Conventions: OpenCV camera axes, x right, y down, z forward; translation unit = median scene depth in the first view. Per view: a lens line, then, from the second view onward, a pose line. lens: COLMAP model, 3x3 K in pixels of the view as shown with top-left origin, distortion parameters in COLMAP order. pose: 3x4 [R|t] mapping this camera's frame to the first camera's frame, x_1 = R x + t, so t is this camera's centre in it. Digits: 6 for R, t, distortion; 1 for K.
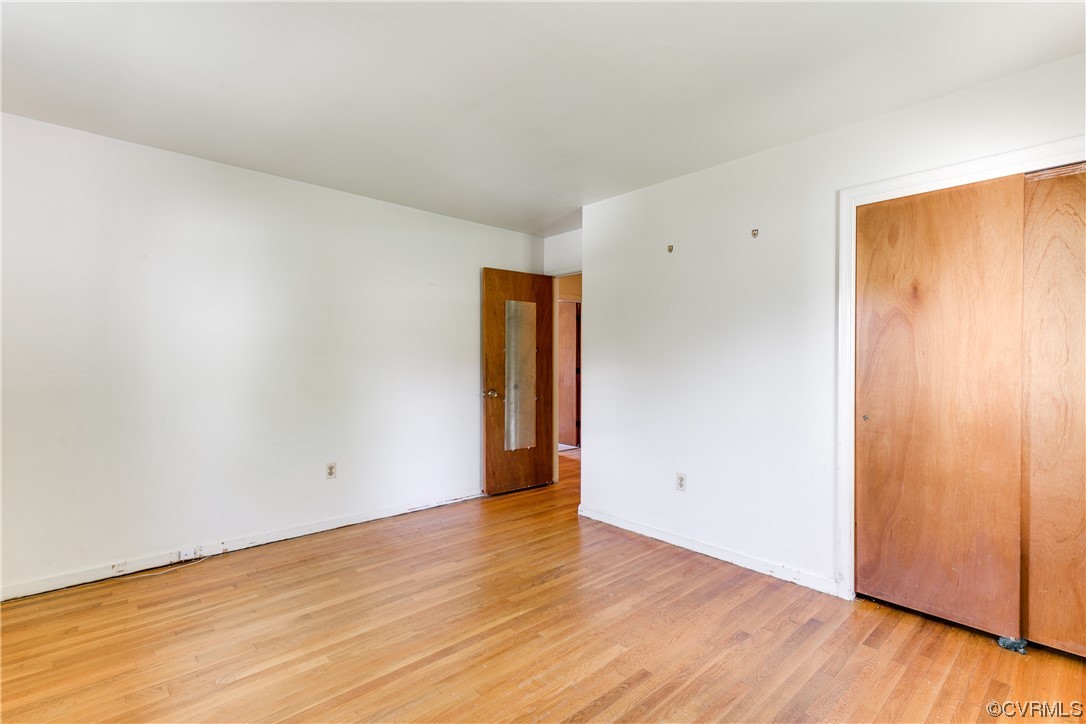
lens RADIAL K [[496.0, 0, 548.5], [0, 496.0, 363.0], [0, 0, 1]] dist [-0.001368, -0.000374]
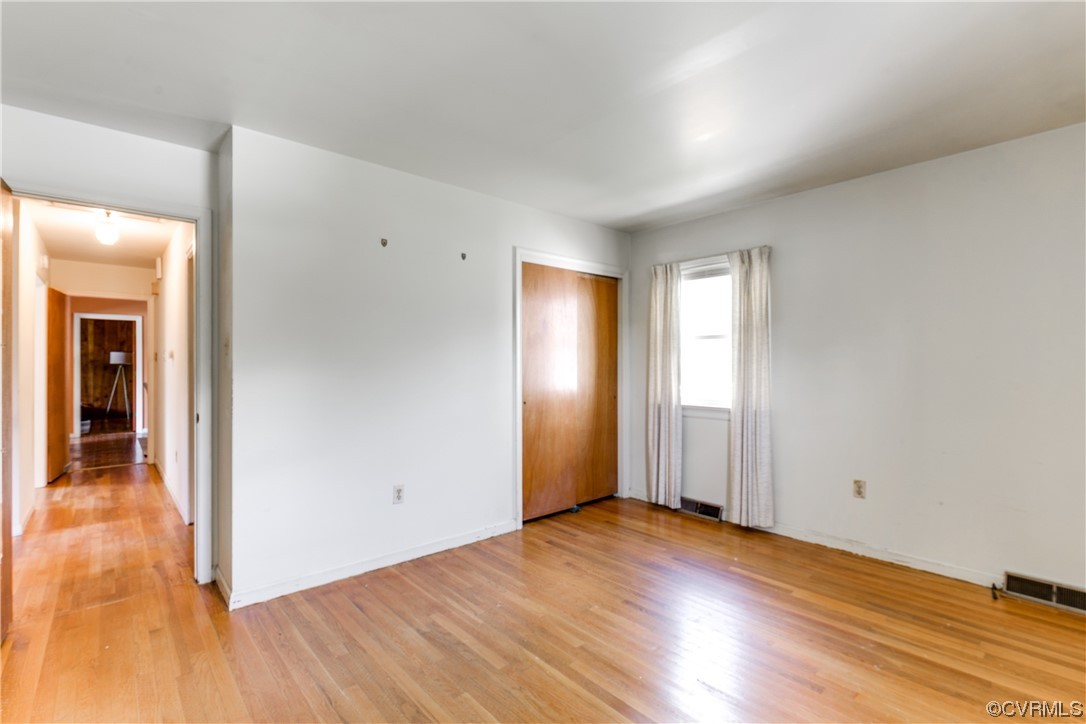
lens RADIAL K [[496.0, 0, 548.5], [0, 496.0, 363.0], [0, 0, 1]] dist [-0.001368, -0.000374]
pose [[0.018775, -0.004122, 0.999815, -0.877658], [0.001939, 0.999990, 0.004086, -0.017951], [-0.999822, 0.001862, 0.018783, 0.910552]]
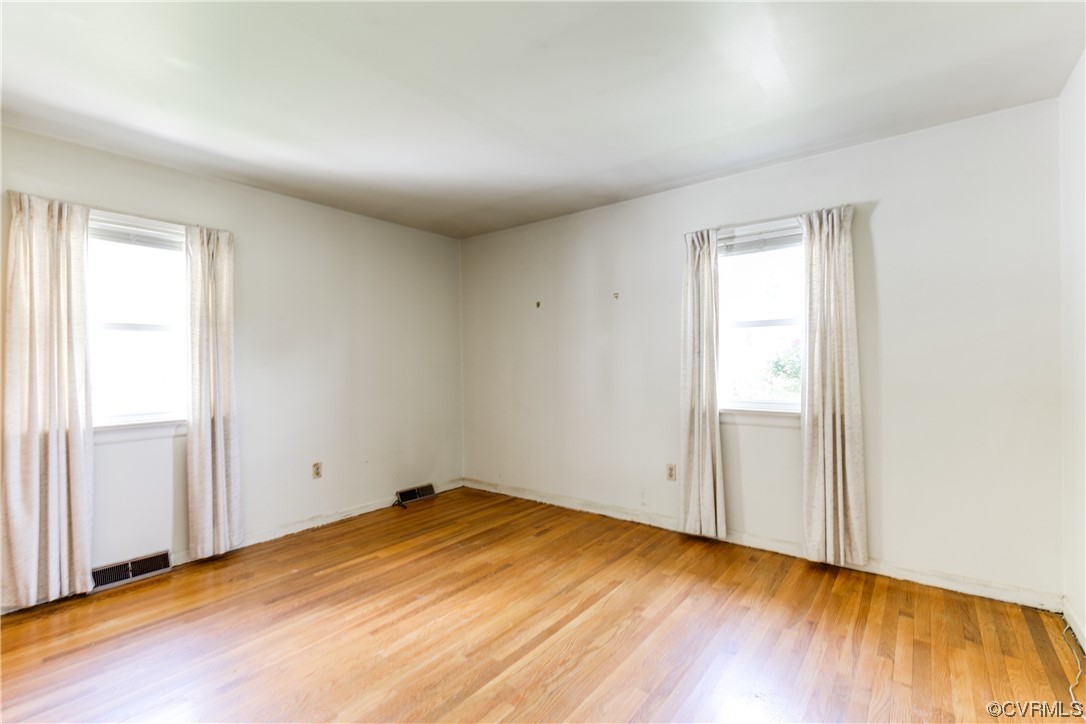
lens RADIAL K [[489.9, 0, 531.7], [0, 489.9, 367.9], [0, 0, 1]] dist [0.009406, -0.000565]
pose [[-0.989861, 0.006303, -0.141897, -0.011464], [0.004554, 0.999910, 0.012651, -0.010943], [0.141964, 0.011877, -0.989801, 1.690723]]
